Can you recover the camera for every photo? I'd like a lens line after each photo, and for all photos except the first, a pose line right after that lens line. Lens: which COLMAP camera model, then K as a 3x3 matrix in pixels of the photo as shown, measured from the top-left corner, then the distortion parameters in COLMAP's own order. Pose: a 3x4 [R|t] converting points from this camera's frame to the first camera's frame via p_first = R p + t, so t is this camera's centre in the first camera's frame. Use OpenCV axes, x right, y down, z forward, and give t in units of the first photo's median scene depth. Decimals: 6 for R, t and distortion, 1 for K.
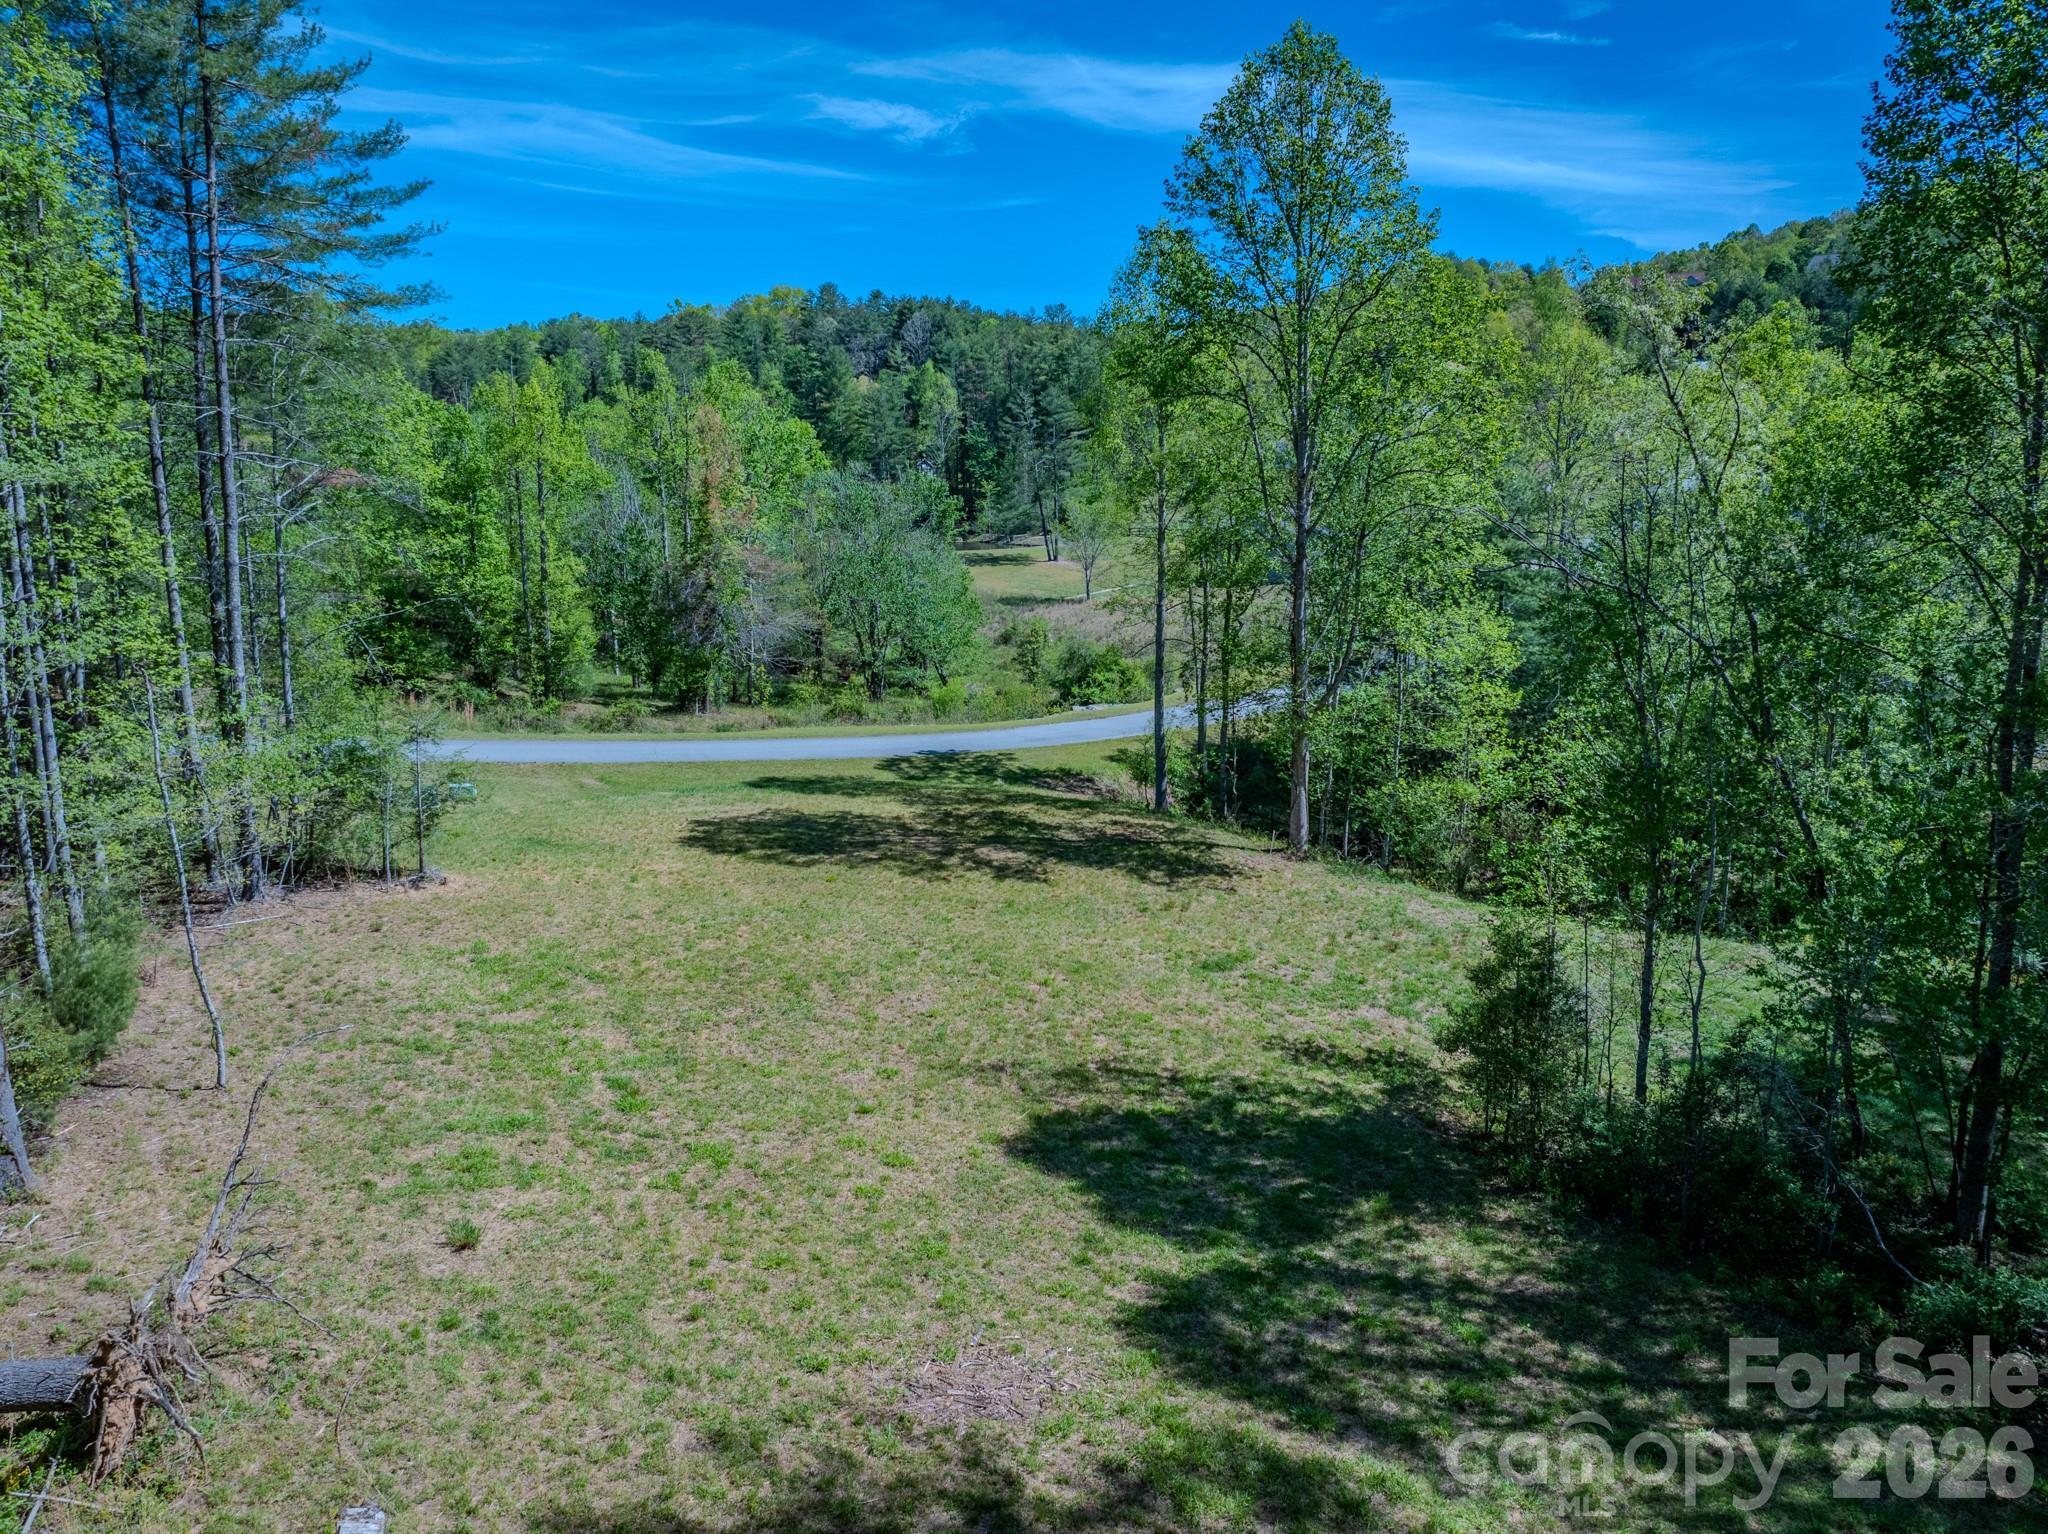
lens RADIAL K [[1401.8, 0, 986.7], [0, 1401.8, 821.2], [0, 0, 1]] dist [0.045316, 0.003781]
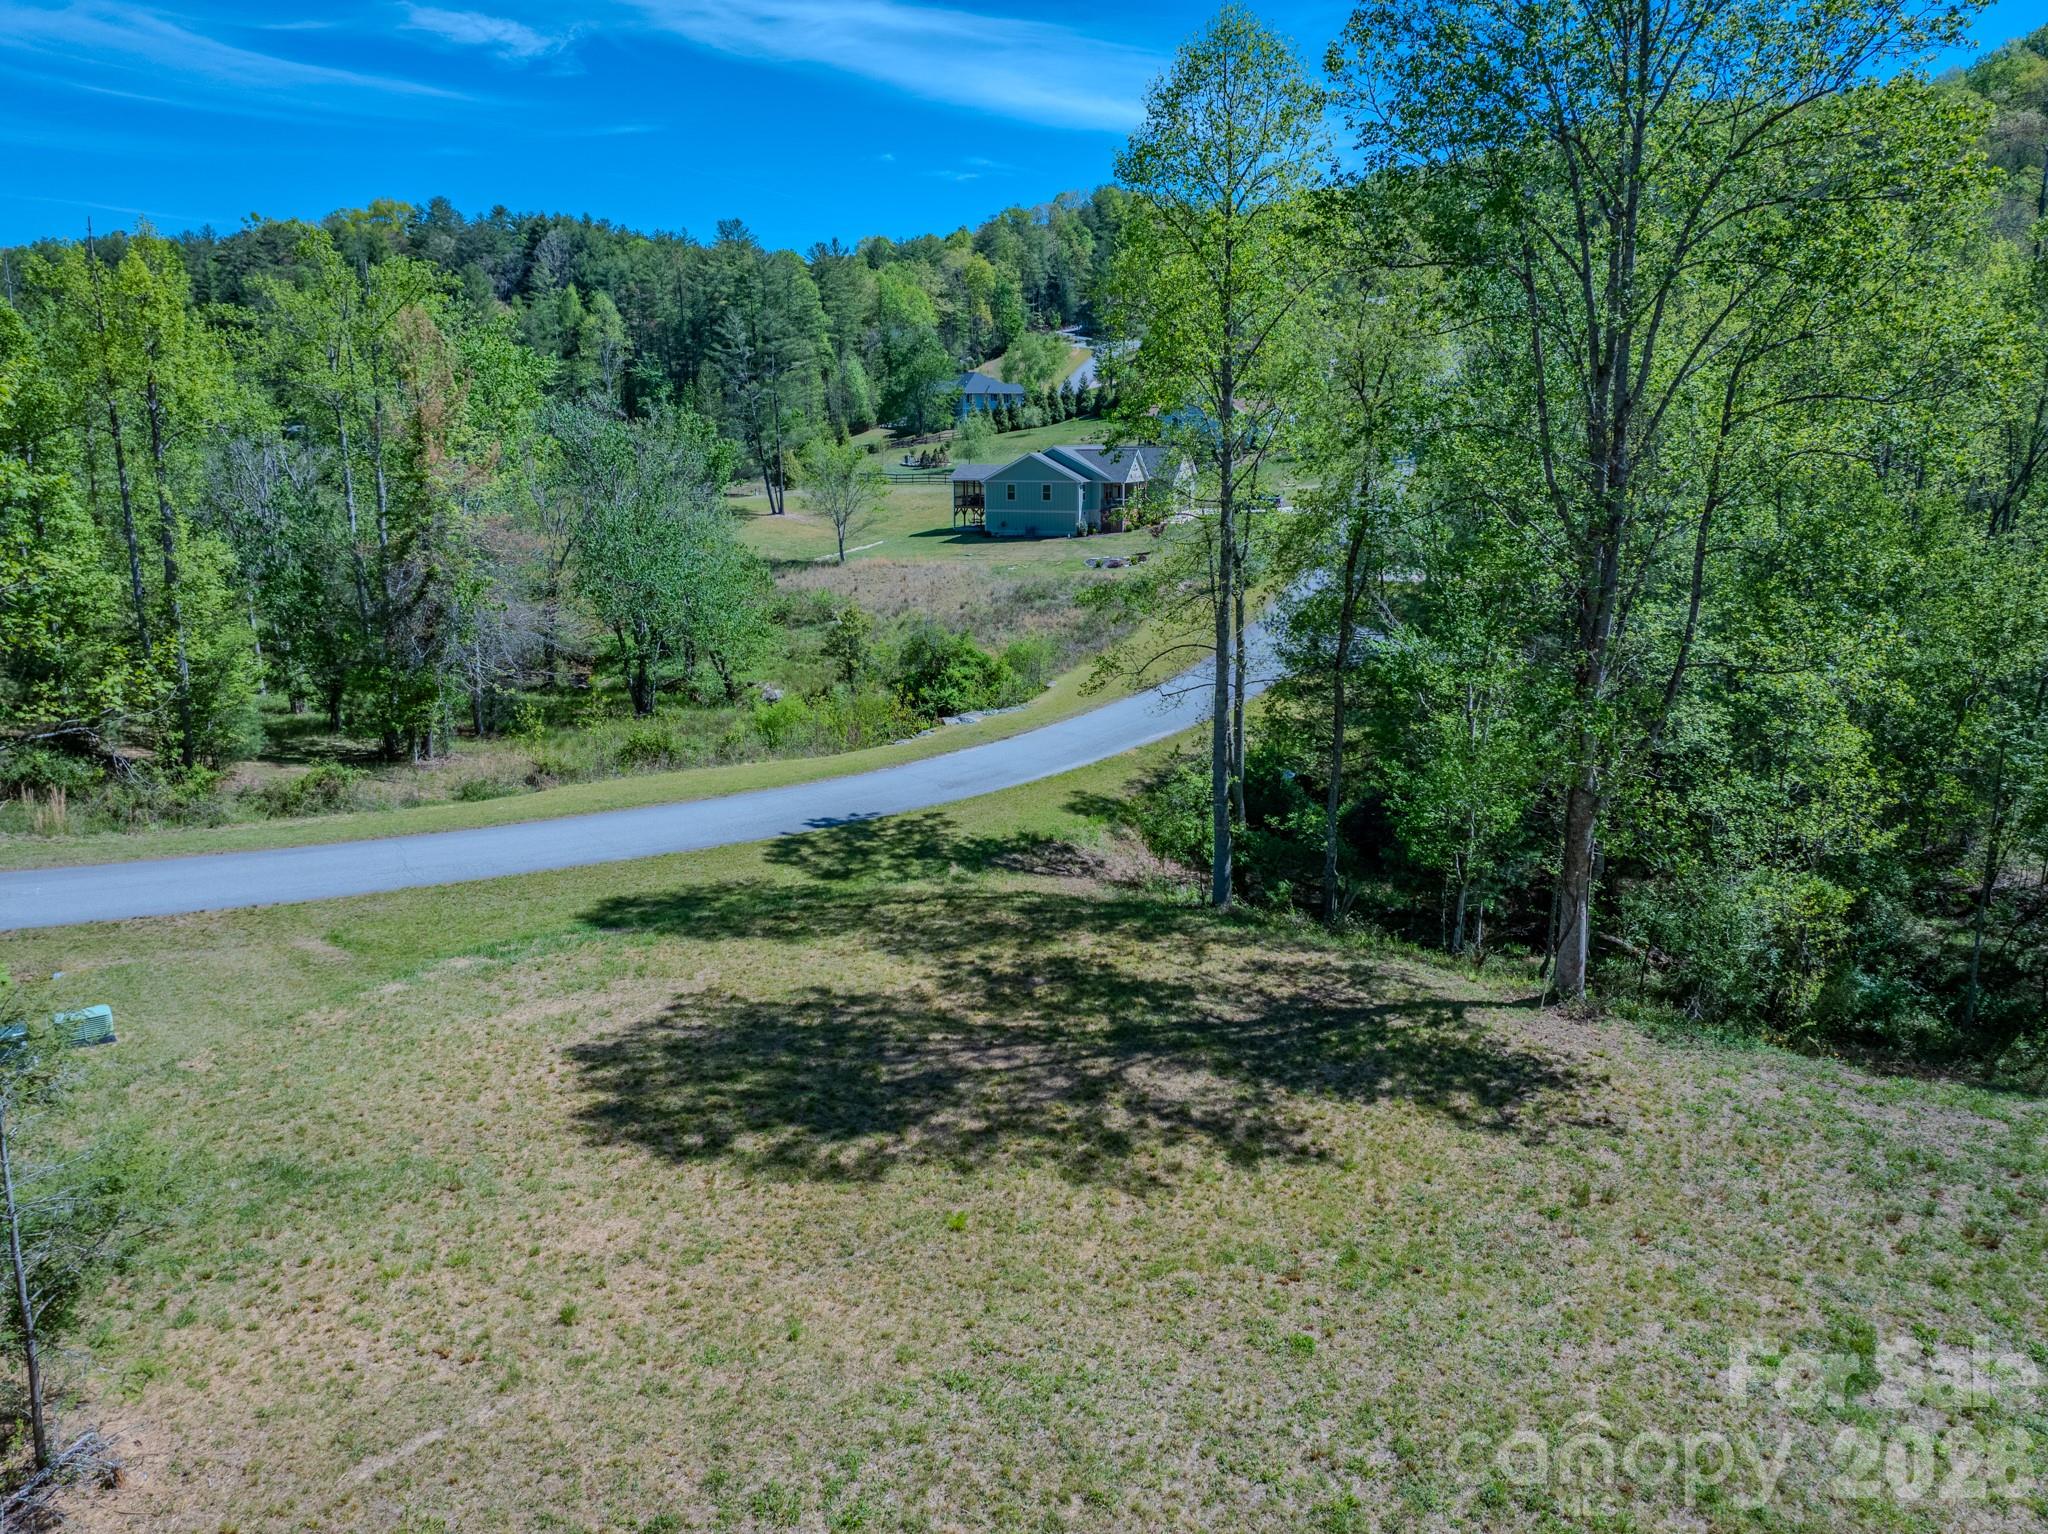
lens RADIAL K [[1455.0, 0, 1028.2], [0, 1455.0, 761.6], [0, 0, 1]] dist [-0.056179, 0.024988]
pose [[0.961946, -0.060217, 0.266523, -0.112172], [0.061565, 0.998098, 0.003302, -0.063581], [-0.266215, 0.013232, 0.963823, 0.260097]]
